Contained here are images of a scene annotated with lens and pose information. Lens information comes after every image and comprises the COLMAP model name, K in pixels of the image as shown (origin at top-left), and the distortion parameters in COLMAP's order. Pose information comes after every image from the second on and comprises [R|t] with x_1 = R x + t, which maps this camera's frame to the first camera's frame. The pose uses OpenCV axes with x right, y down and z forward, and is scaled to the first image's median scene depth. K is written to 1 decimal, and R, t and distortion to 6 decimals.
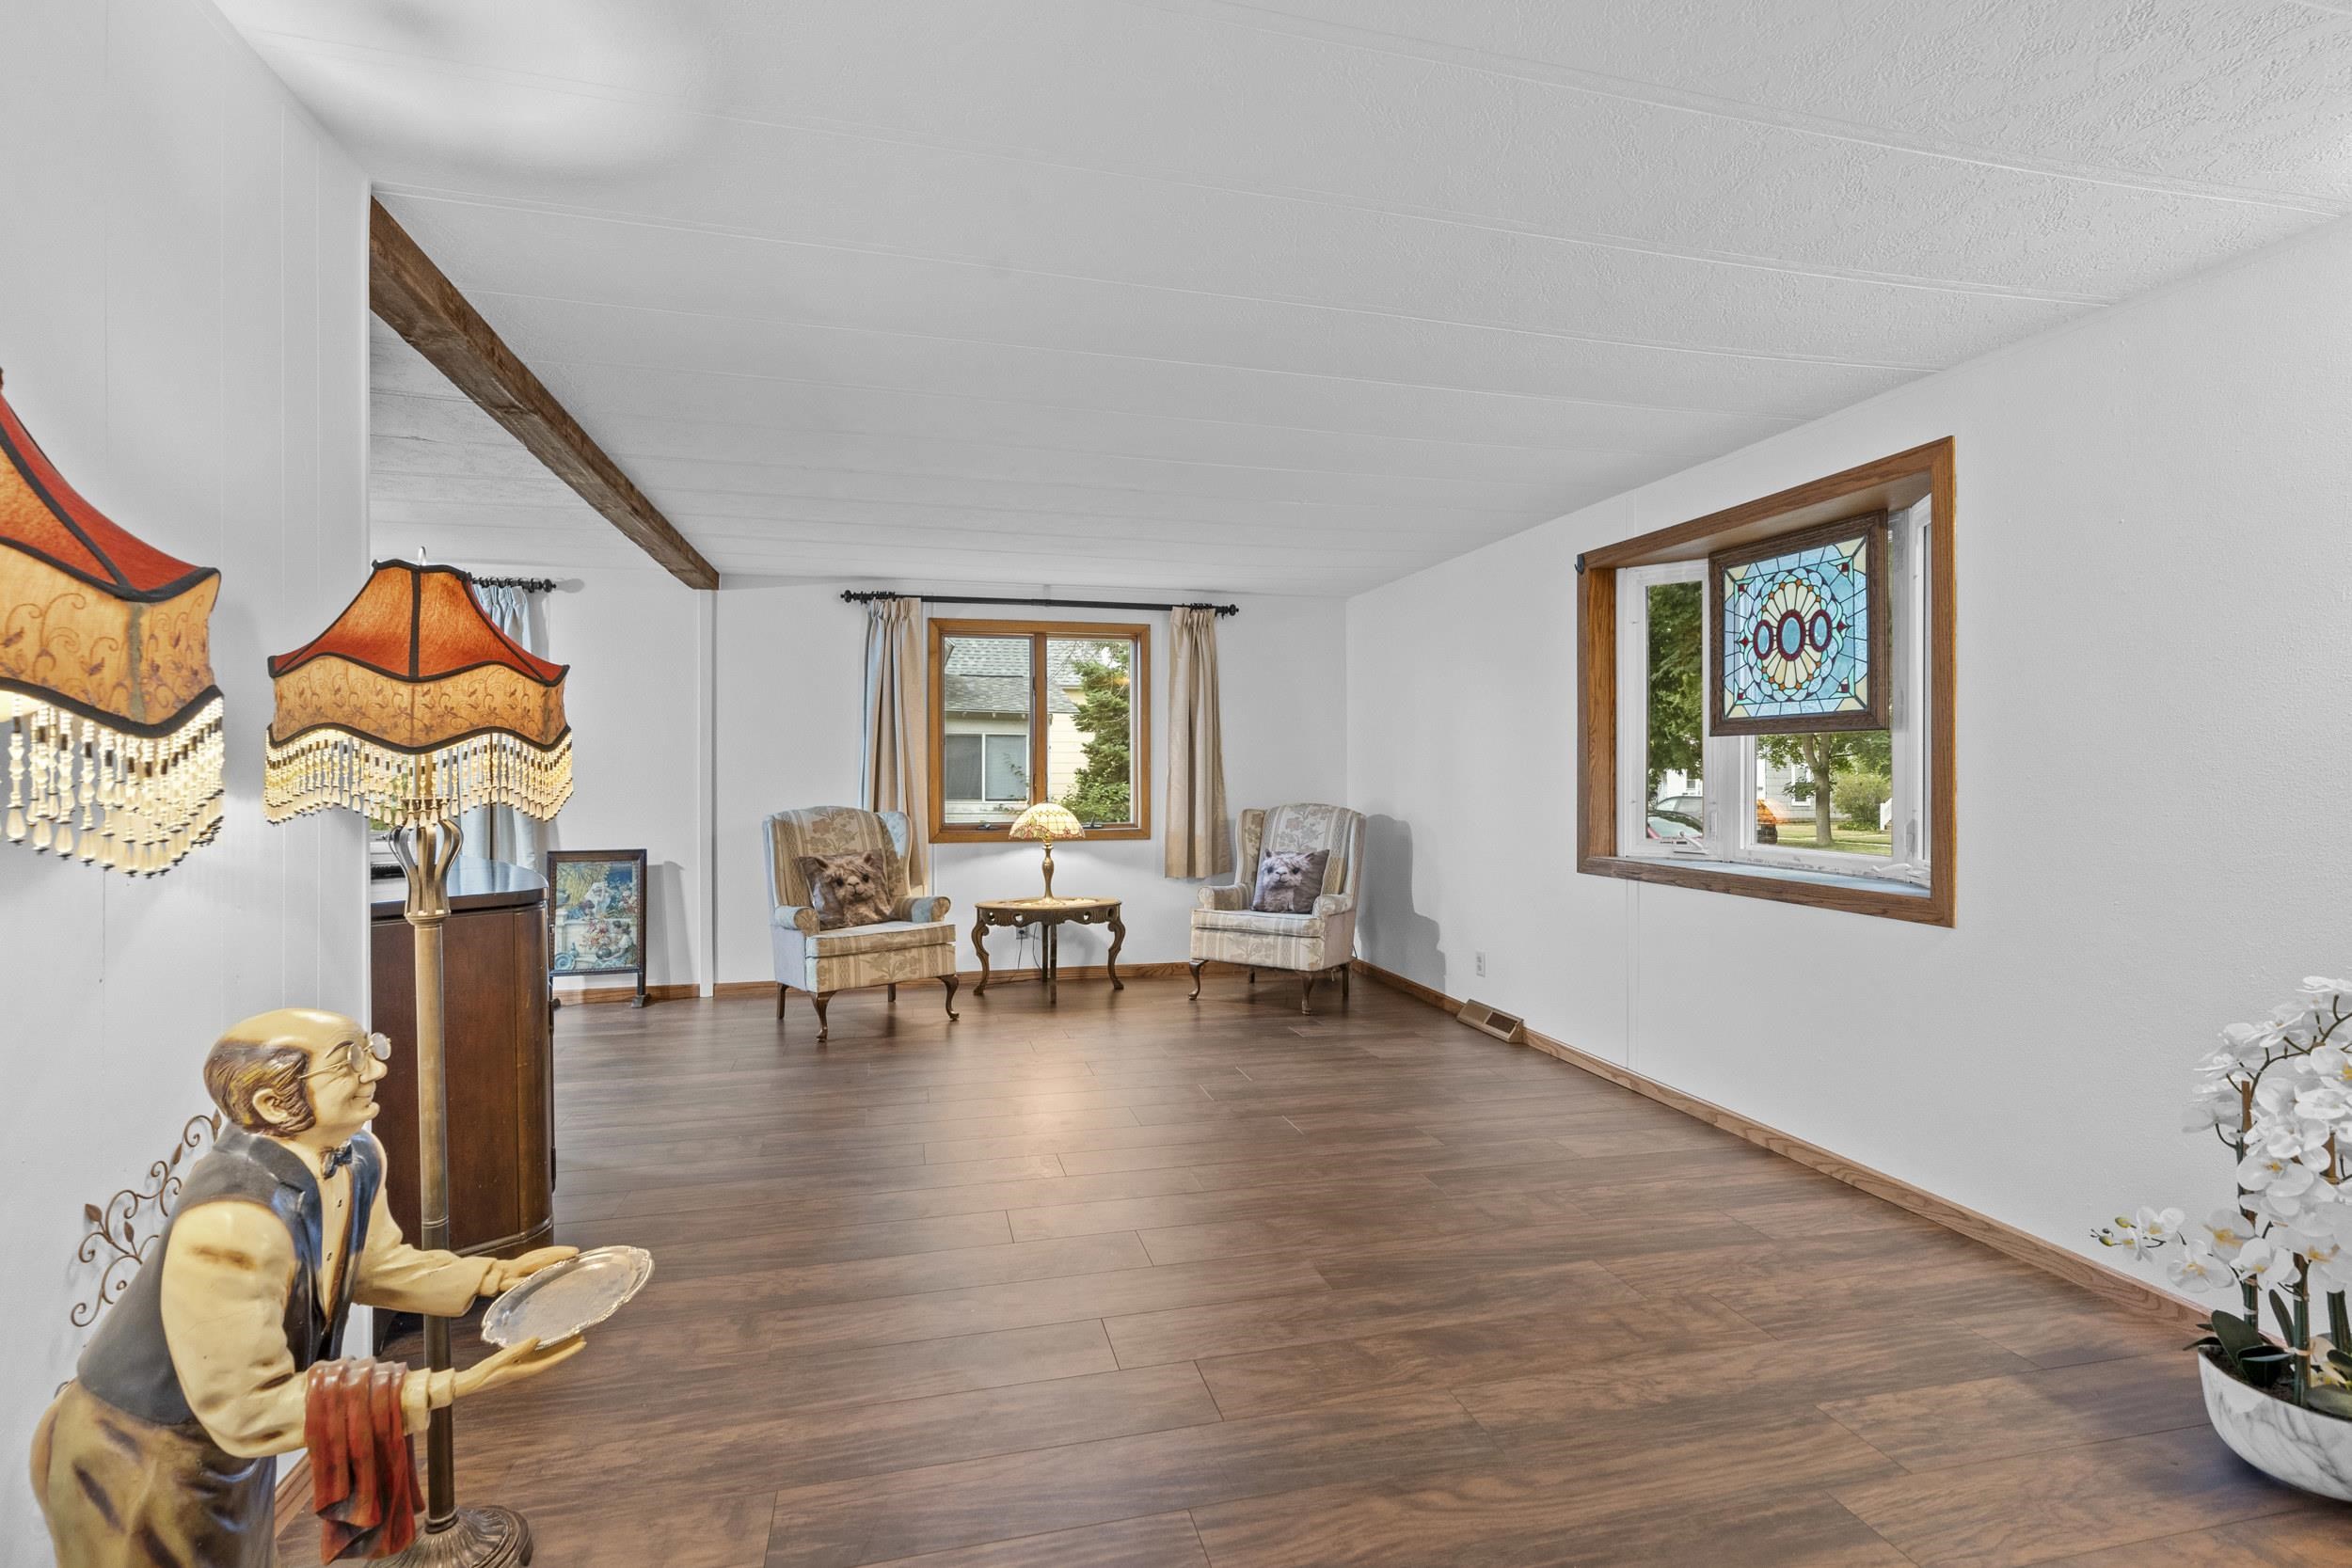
lens RADIAL K [[1061.8, 0, 1166.1], [0, 1061.8, 778.1], [0, 0, 1]] dist [-0.005416, 0.000999]
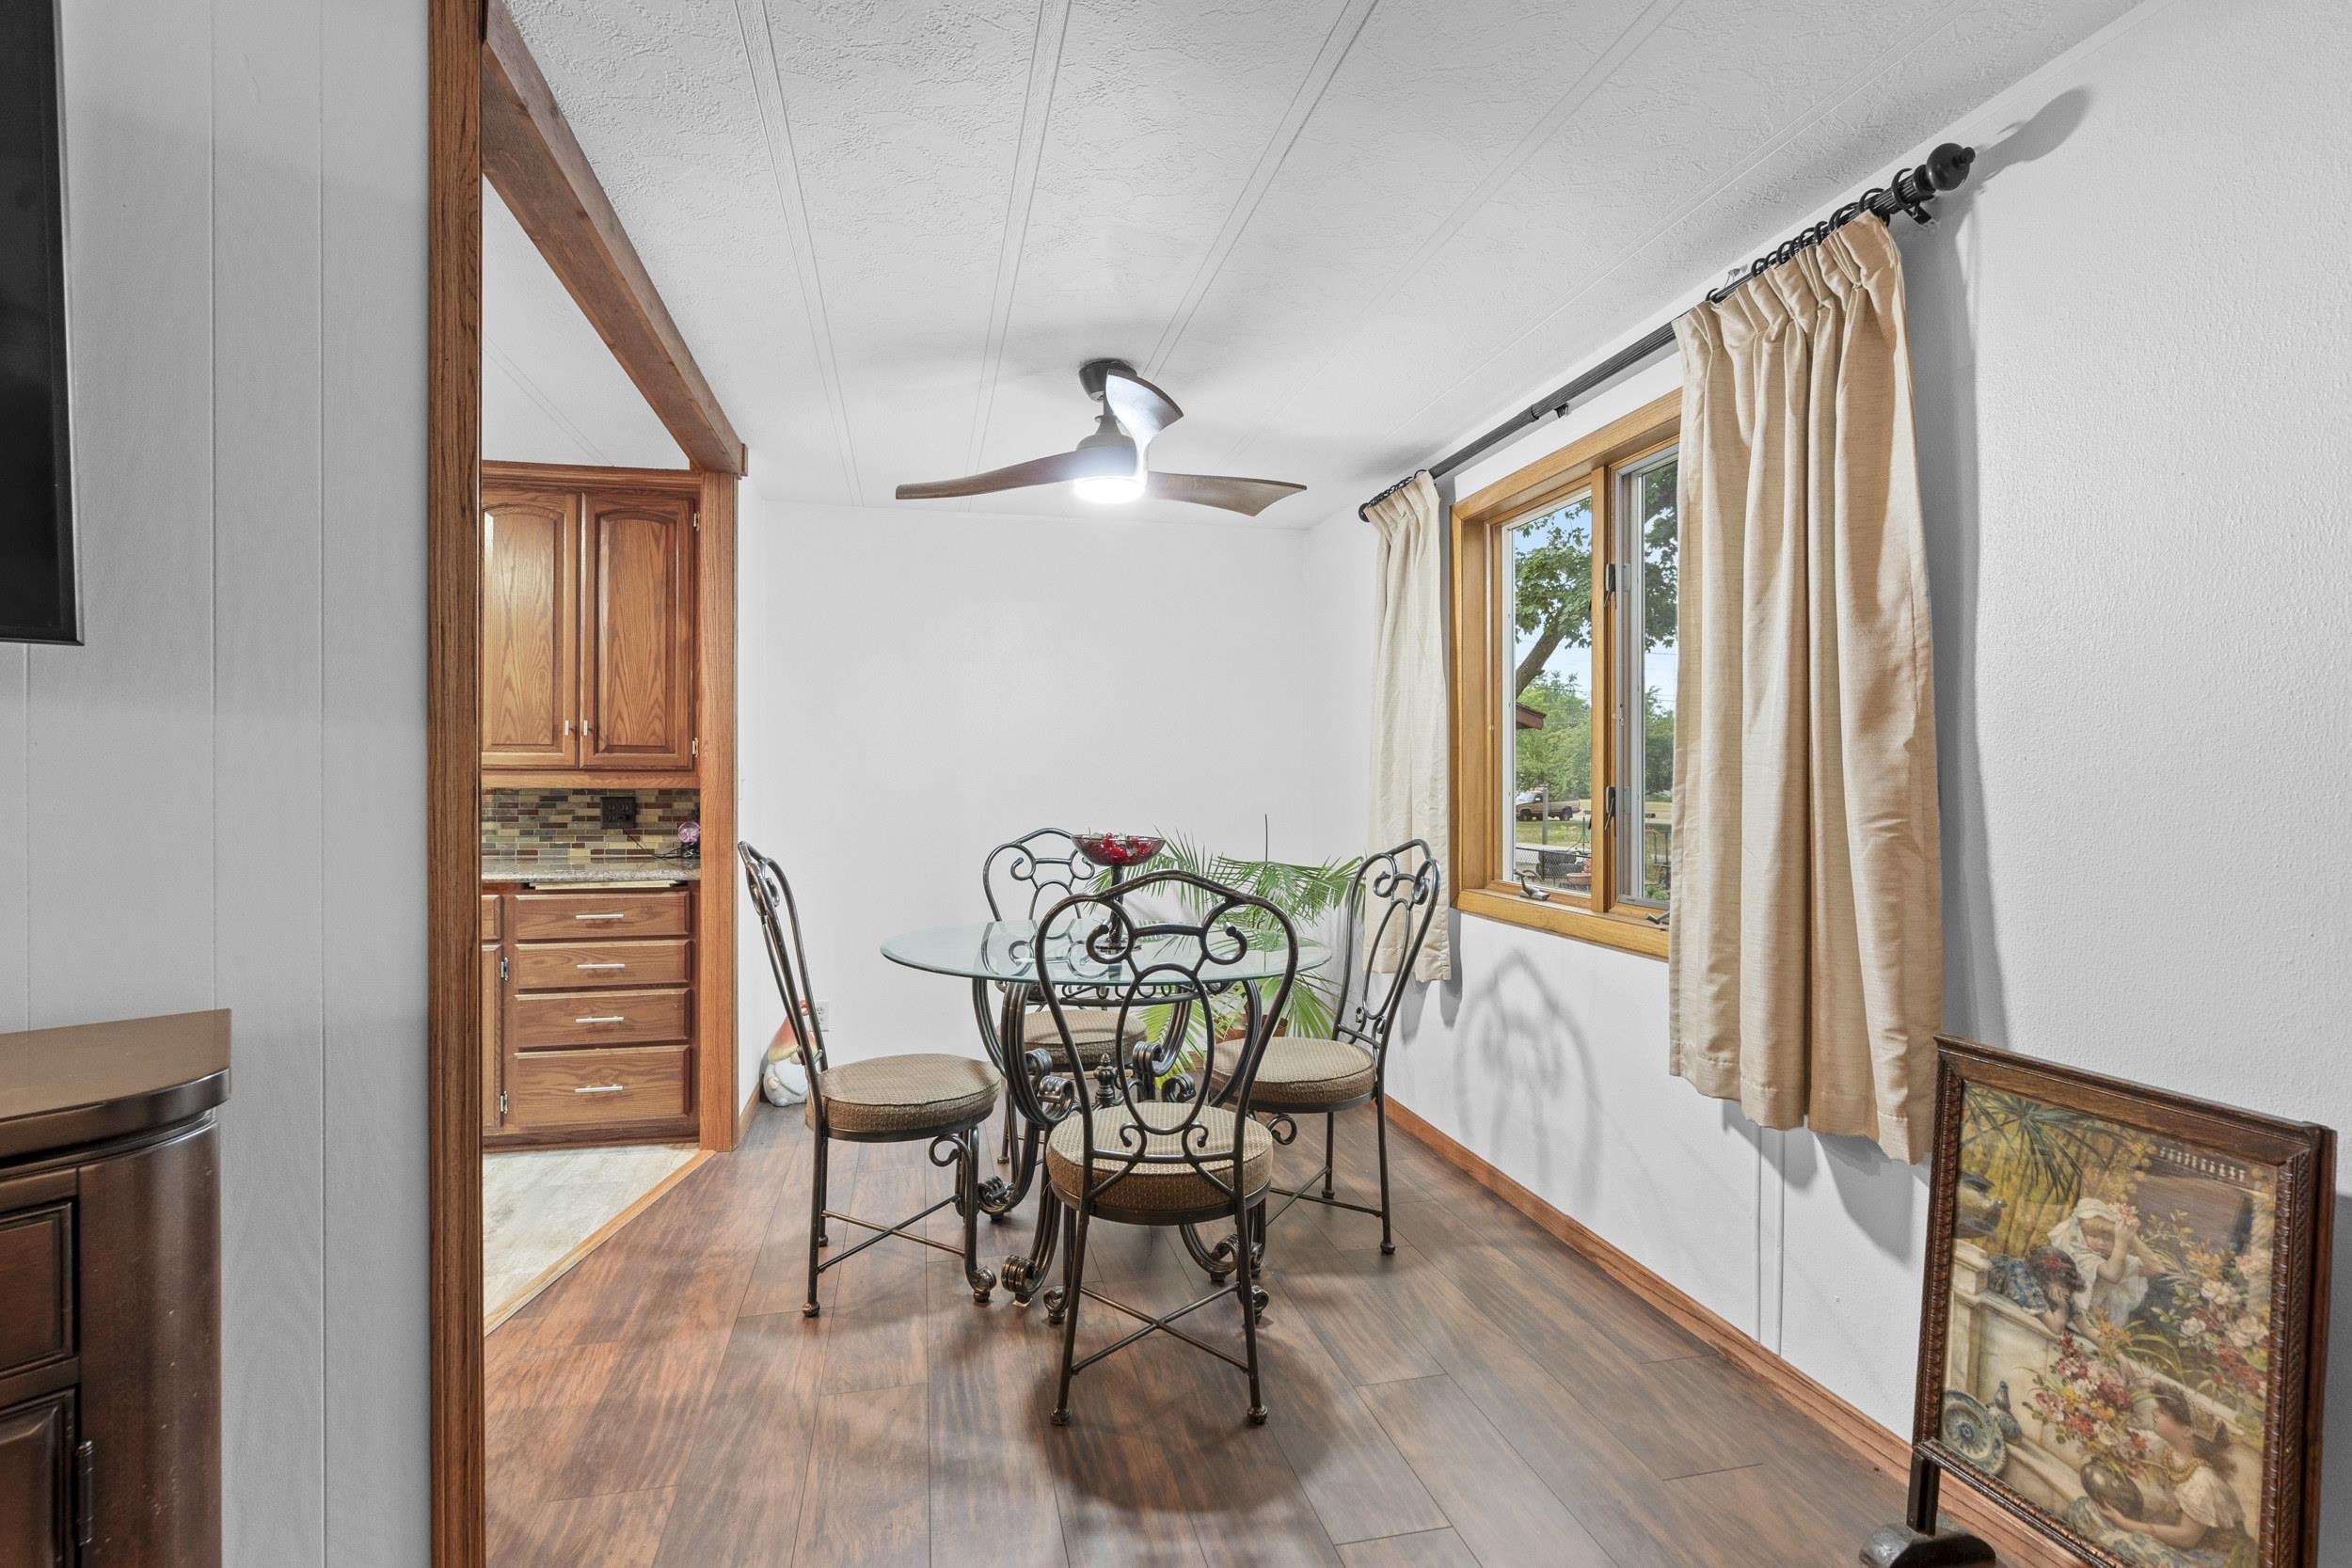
lens RADIAL K [[1061.8, 0, 1170.1], [0, 1061.8, 784.2], [0, 0, 1]] dist [-0.002676, 0.001455]
pose [[-0.009388, 0.002681, -0.999952, -0.340803], [-0.007049, 0.999971, 0.002748, -0.003452], [0.999931, 0.007074, -0.009369, 0.963460]]
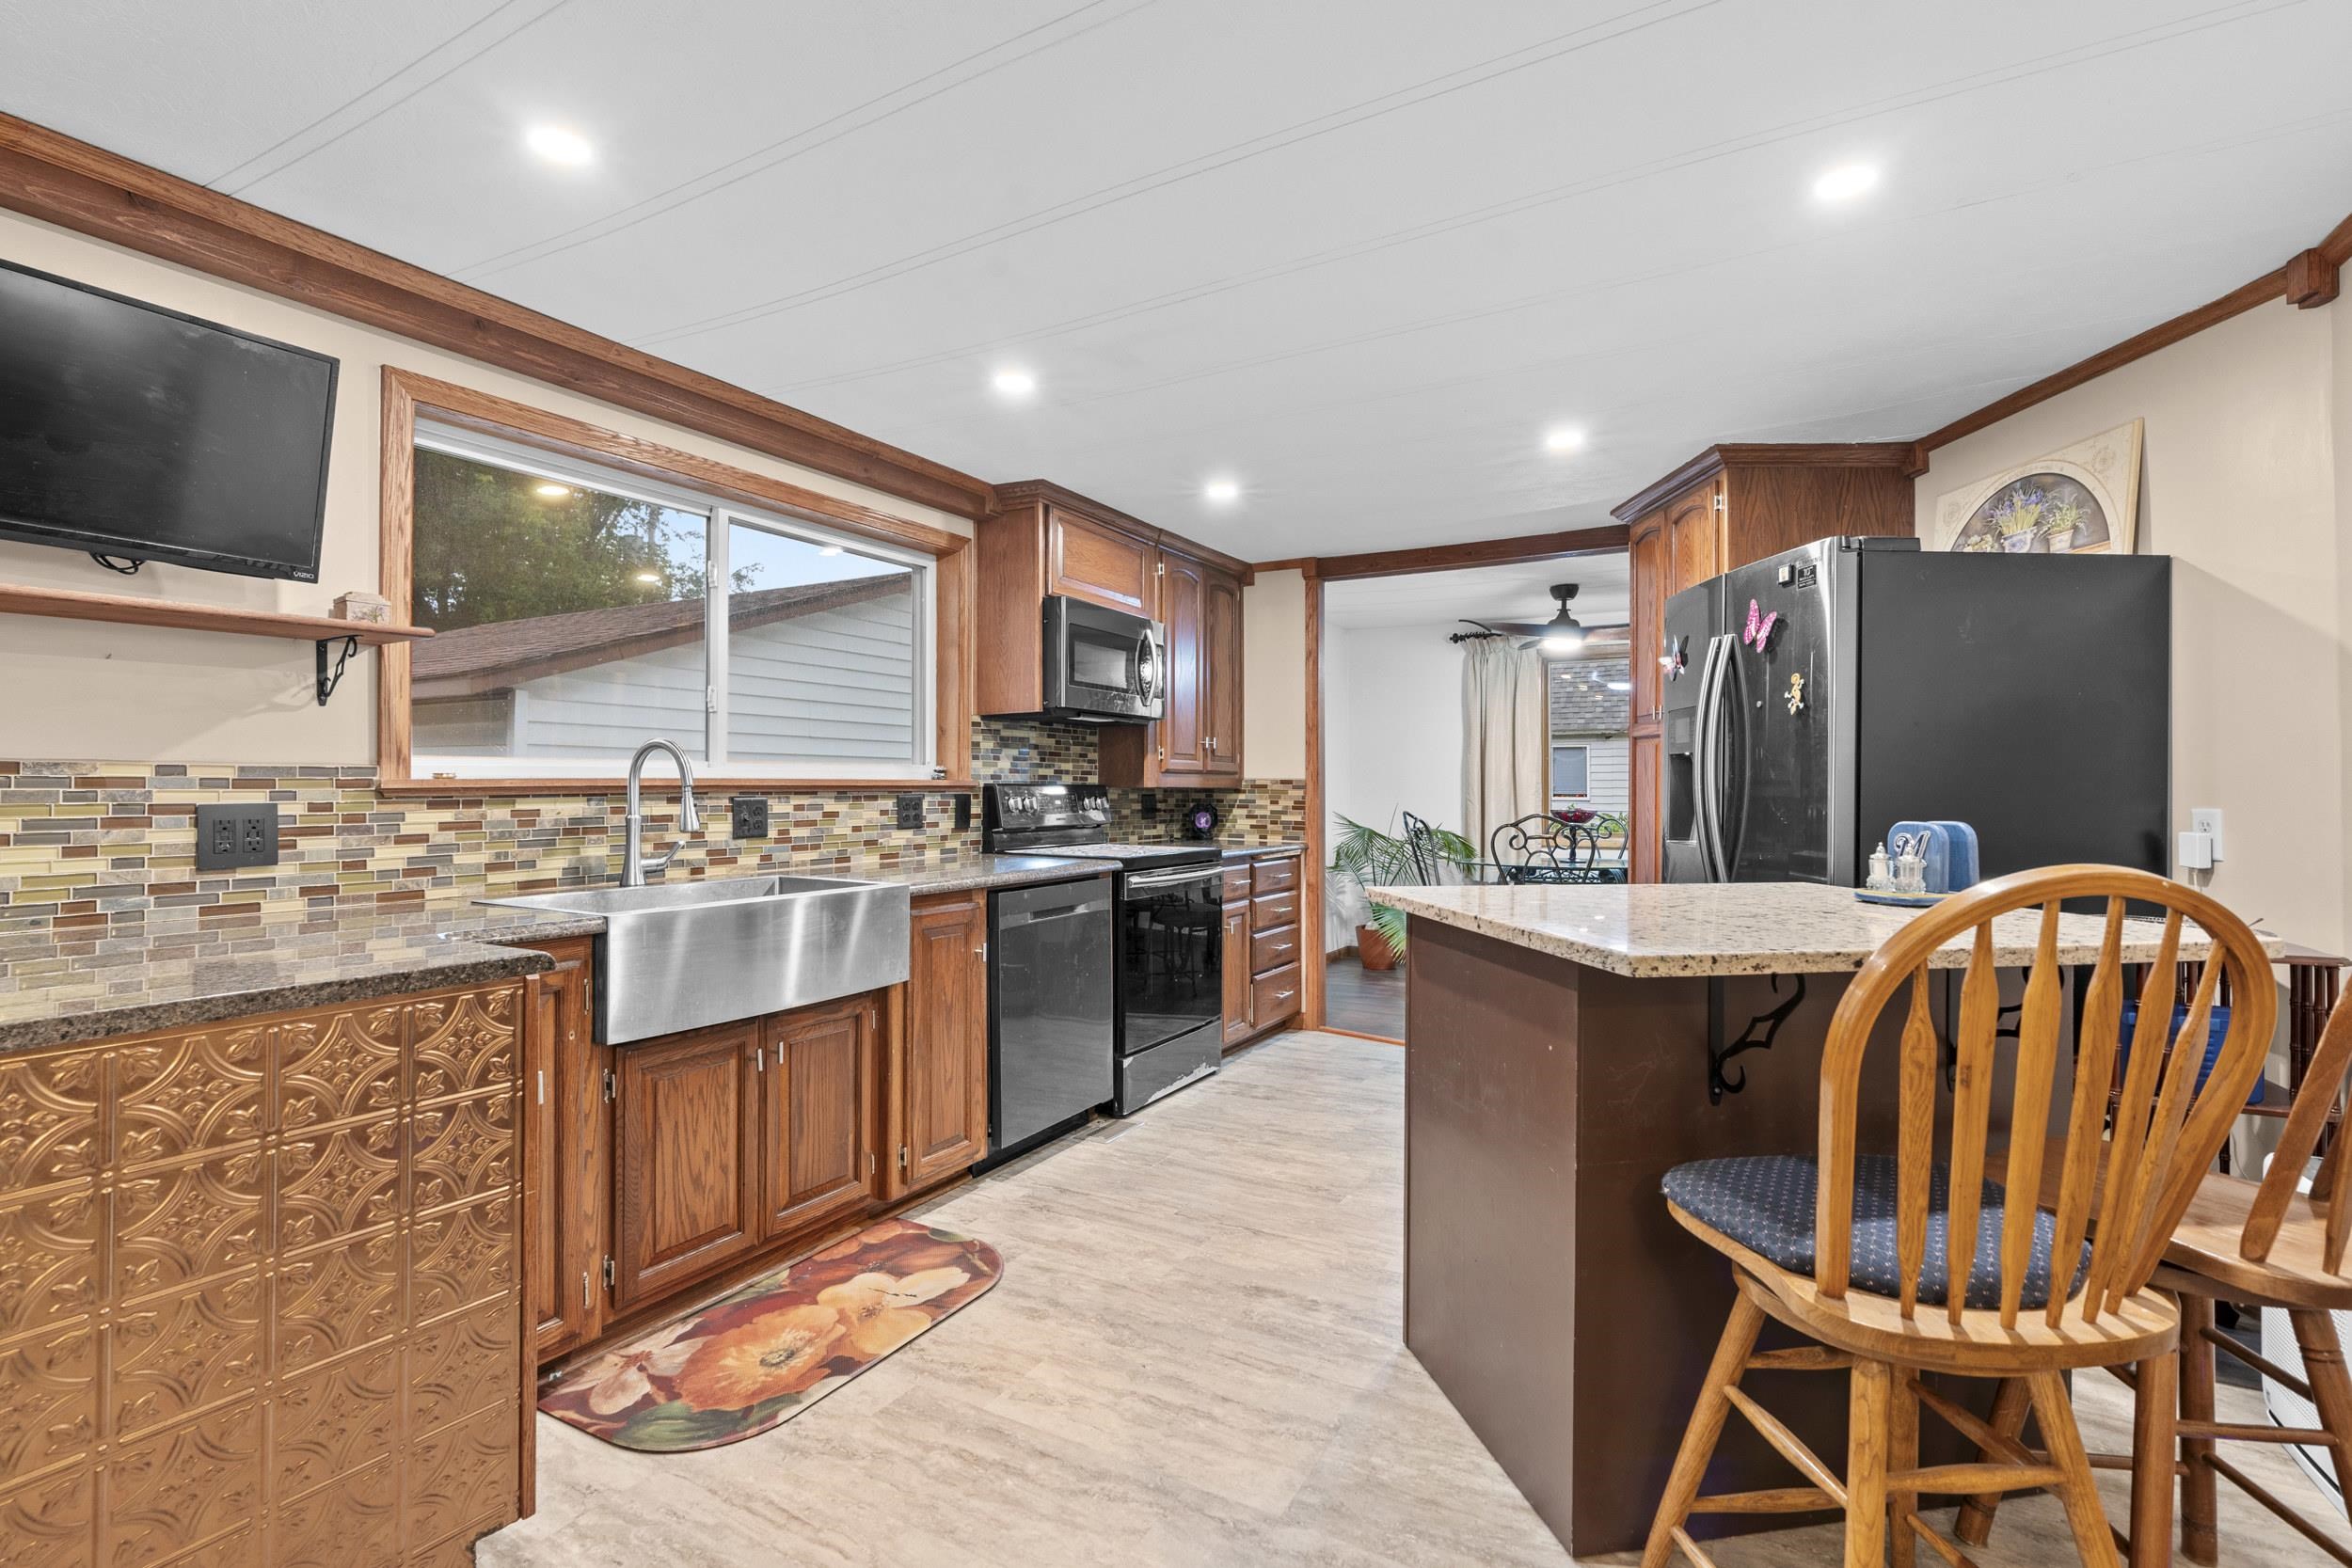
lens RADIAL K [[1075.5, 0, 1172.5], [0, 1075.5, 773.0], [0, 0, 1]] dist [-0.003646, 0.000594]
pose [[0.732264, -0.005429, -0.680999, -0.424818], [-0.008212, 0.999825, -0.016800, 0.009501], [0.680972, 0.017894, 0.732091, -0.361586]]
